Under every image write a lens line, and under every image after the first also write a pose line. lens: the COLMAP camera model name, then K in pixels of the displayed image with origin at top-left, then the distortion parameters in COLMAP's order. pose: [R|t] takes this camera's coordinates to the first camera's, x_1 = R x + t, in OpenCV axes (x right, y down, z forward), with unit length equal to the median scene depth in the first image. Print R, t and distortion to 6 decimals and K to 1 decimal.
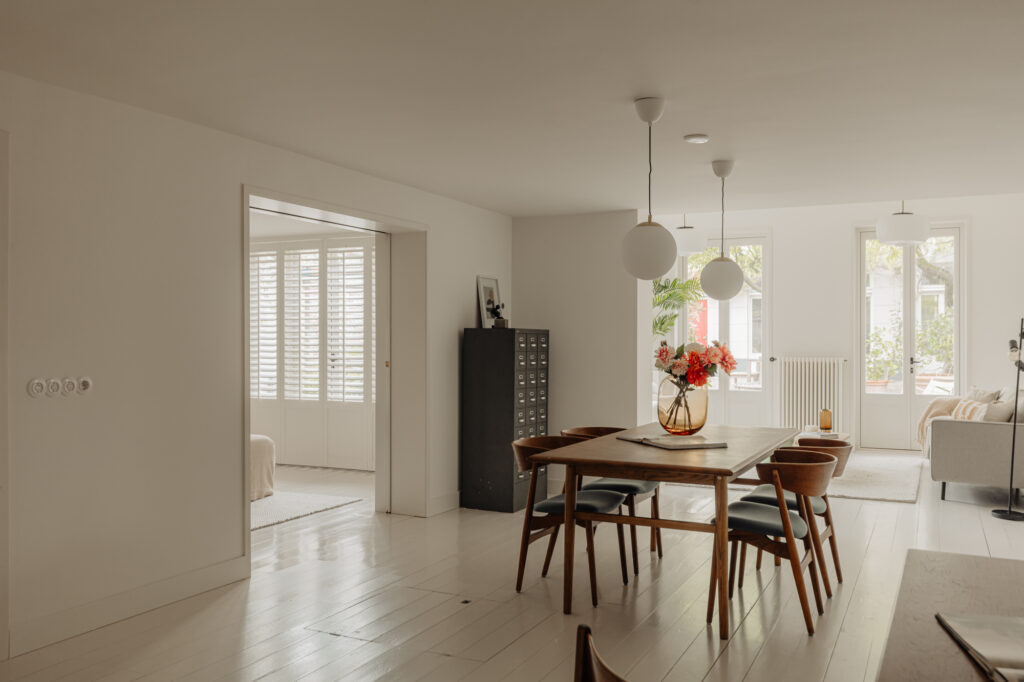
lens RADIAL K [[869.1, 0, 479.9], [0, 869.1, 341.2], [0, 0, 1]] dist [0.040280, -0.015275]
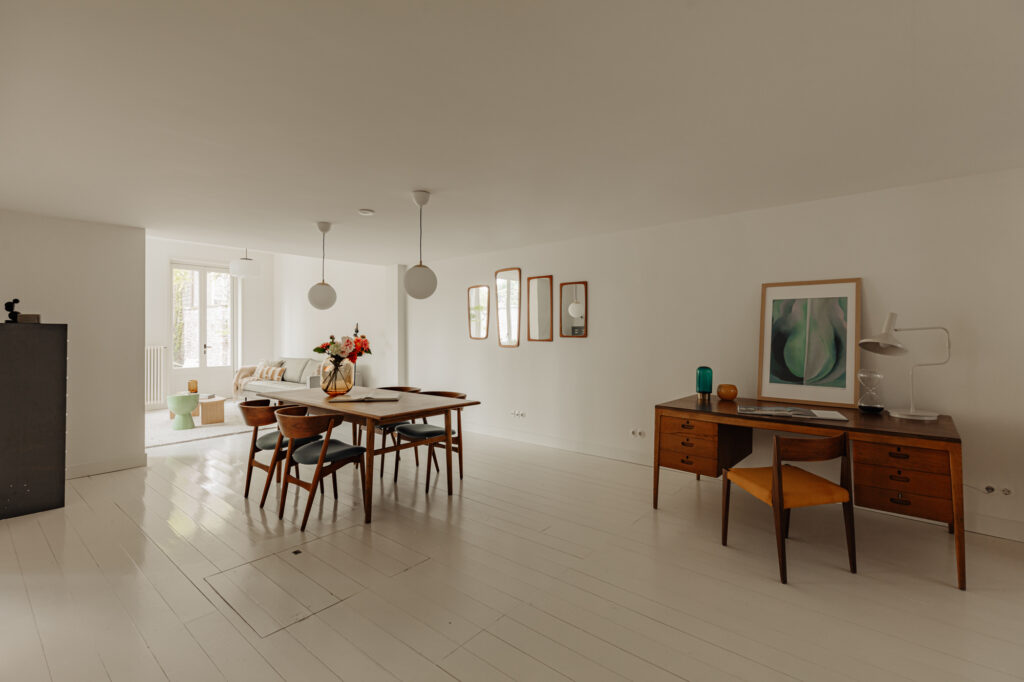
lens RADIAL K [[476.7, 0, 509.0], [0, 476.7, 336.7], [0, 0, 1]] dist [0.014659, -0.000581]
pose [[0.219905, -0.008534, 0.975484, -0.502108], [0.002718, 0.999963, 0.008135, -0.003710], [-0.975517, 0.000863, 0.219920, 0.475539]]
